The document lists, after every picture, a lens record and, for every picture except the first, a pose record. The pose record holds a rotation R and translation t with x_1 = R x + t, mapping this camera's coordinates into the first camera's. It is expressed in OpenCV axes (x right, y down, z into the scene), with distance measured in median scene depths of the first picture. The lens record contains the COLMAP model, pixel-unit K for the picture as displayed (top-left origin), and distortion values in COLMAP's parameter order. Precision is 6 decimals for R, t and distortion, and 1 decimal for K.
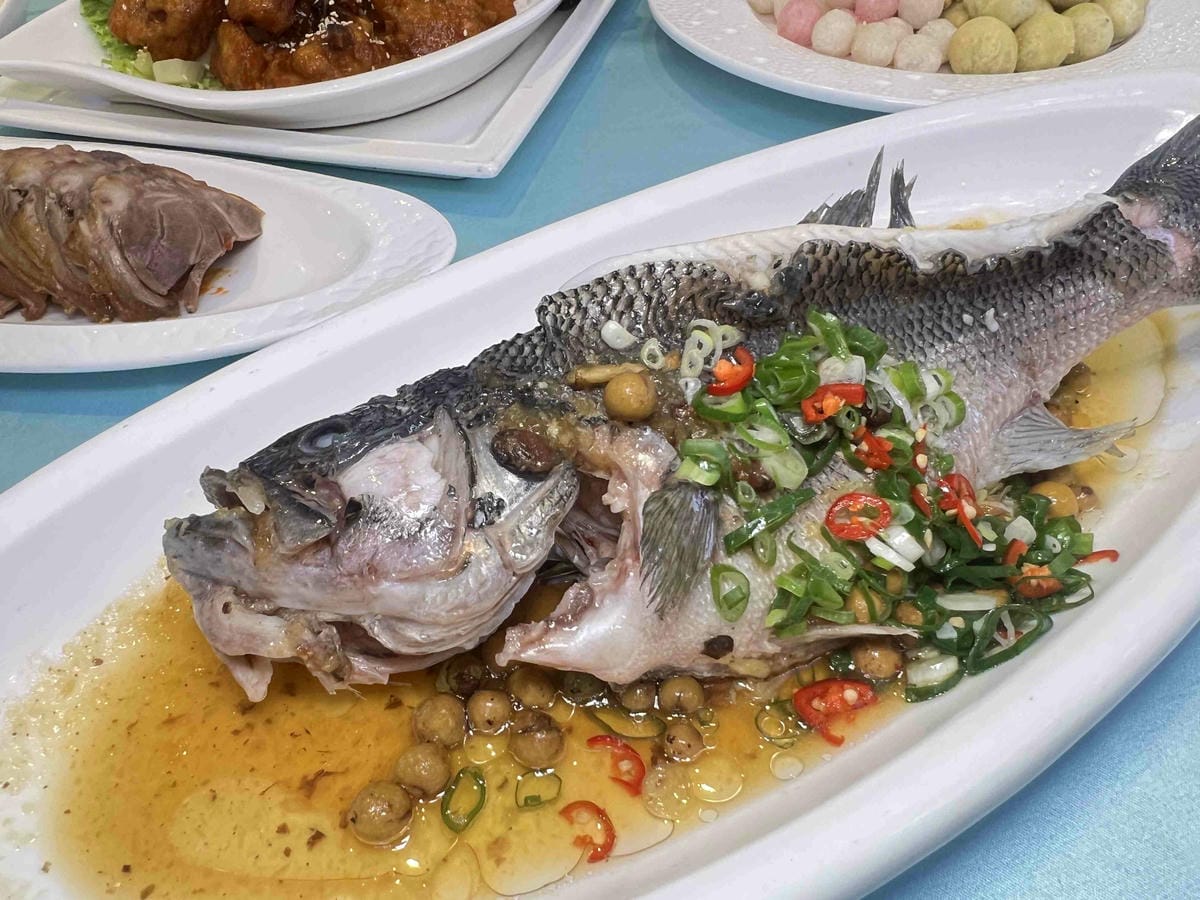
lens RADIAL K [[937.0, 0, 600.0], [0, 937.0, 450.0], [0, 0, 1]] dist [-0.000608, -0.006448]
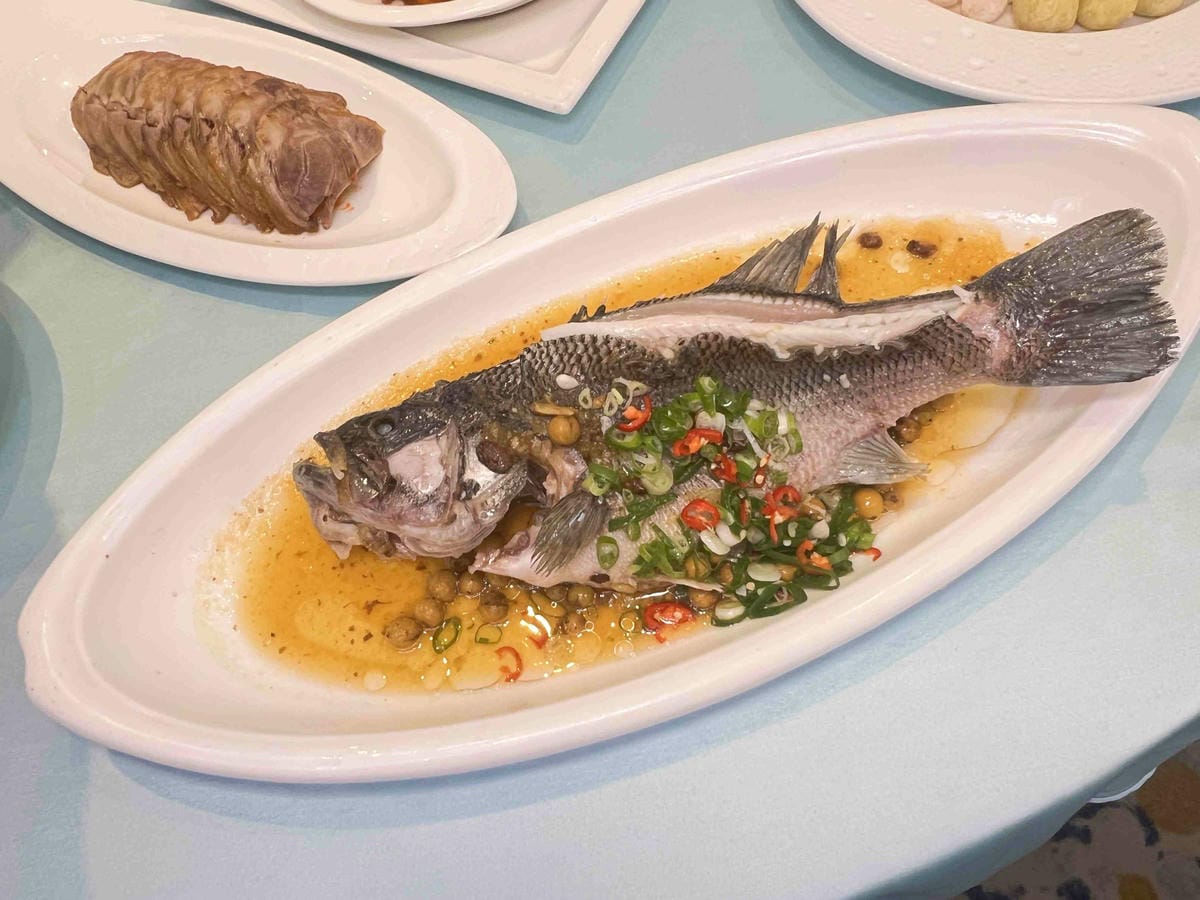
lens RADIAL K [[937.0, 0, 600.0], [0, 937.0, 450.0], [0, 0, 1]] dist [-0.000608, -0.006448]
pose [[0.978204, 0.157503, -0.135317, 0.307756], [-0.105367, 0.938034, 0.330136, -0.546269], [0.178929, -0.308682, 0.934184, -0.493177]]
